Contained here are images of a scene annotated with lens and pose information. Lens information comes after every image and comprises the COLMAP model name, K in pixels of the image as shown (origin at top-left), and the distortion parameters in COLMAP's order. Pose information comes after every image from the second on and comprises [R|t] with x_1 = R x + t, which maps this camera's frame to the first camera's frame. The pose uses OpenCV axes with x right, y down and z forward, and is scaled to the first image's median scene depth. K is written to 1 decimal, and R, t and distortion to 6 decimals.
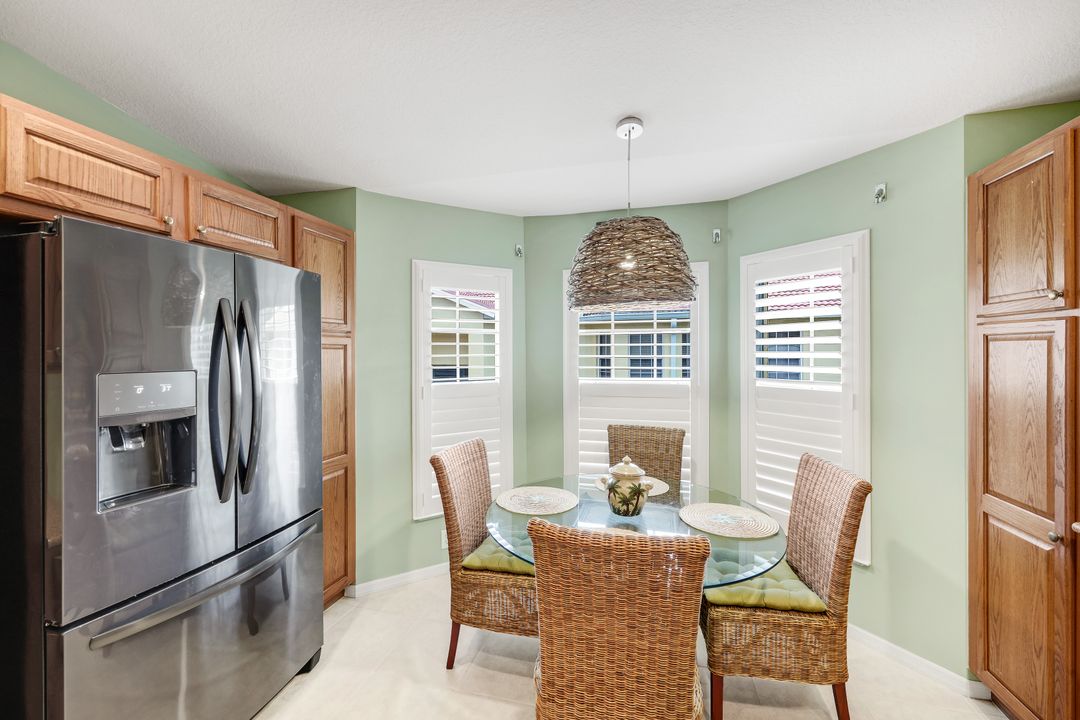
lens RADIAL K [[444.5, 0, 539.5], [0, 444.5, 348.4], [0, 0, 1]] dist [0.000059, -0.000791]
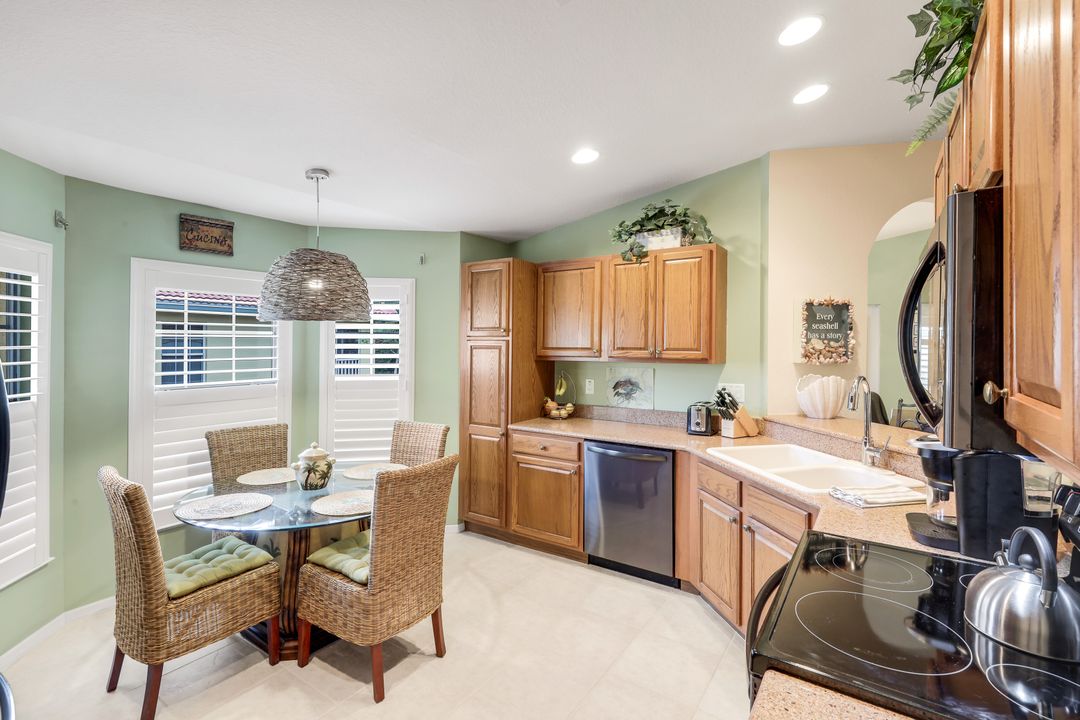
lens RADIAL K [[482.7, 0, 545.8], [0, 482.7, 343.7], [0, 0, 1]] dist [-0.001623, 0.000696]
pose [[0.329746, 0.005982, 0.944051, -0.952064], [-0.009679, 0.999949, -0.002955, -0.035628], [-0.944020, -0.008163, 0.329787, -0.044843]]
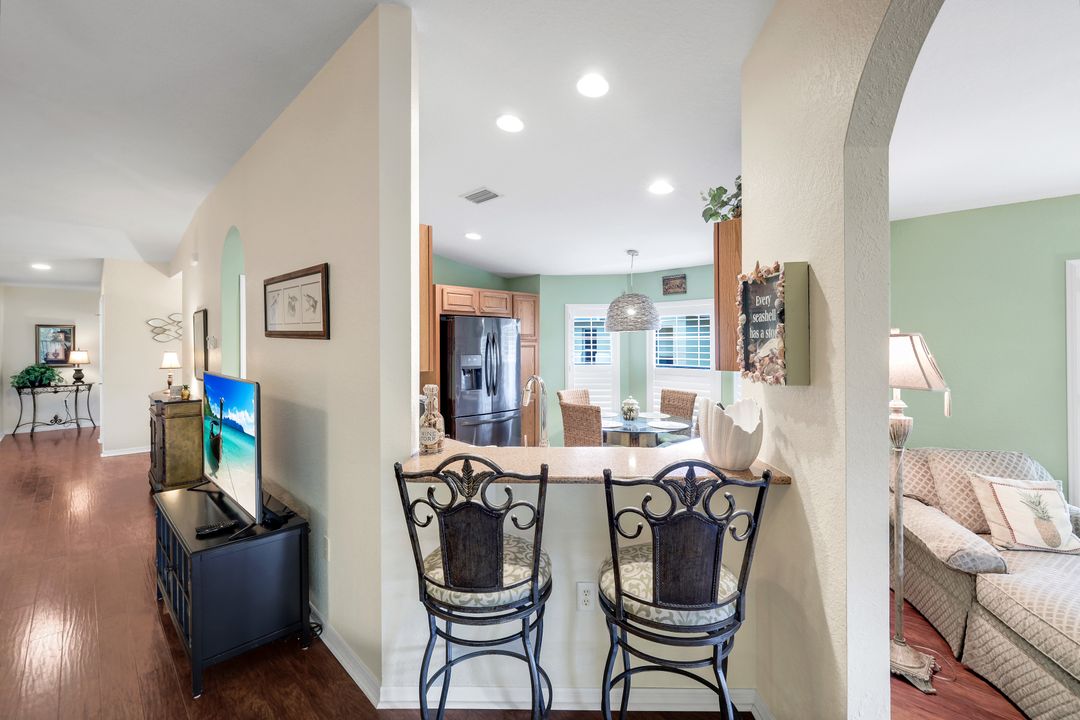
lens RADIAL K [[482.7, 0, 536.6], [0, 482.7, 340.3], [0, 0, 1]] dist [-0.001623, 0.000696]
pose [[0.857358, 0.003109, -0.514712, 1.178786], [-0.003119, 0.999995, 0.000846, -0.051323], [0.514712, 0.000880, 0.857363, -1.551399]]
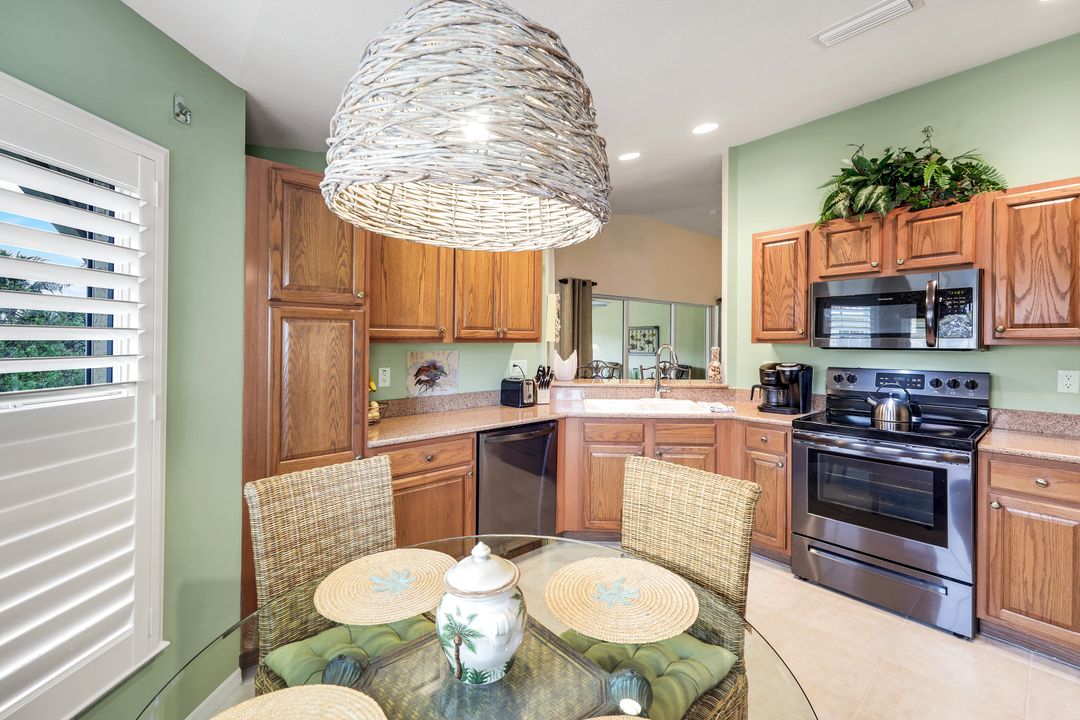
lens RADIAL K [[444.5, 0, 549.7], [0, 444.5, 340.8], [0, 0, 1]] dist [0.000059, -0.000791]
pose [[-0.831883, 0.001940, 0.554947, -0.152124], [-0.001182, 0.999985, -0.005268, 0.031728], [-0.554949, -0.005038, -0.831869, 1.520227]]
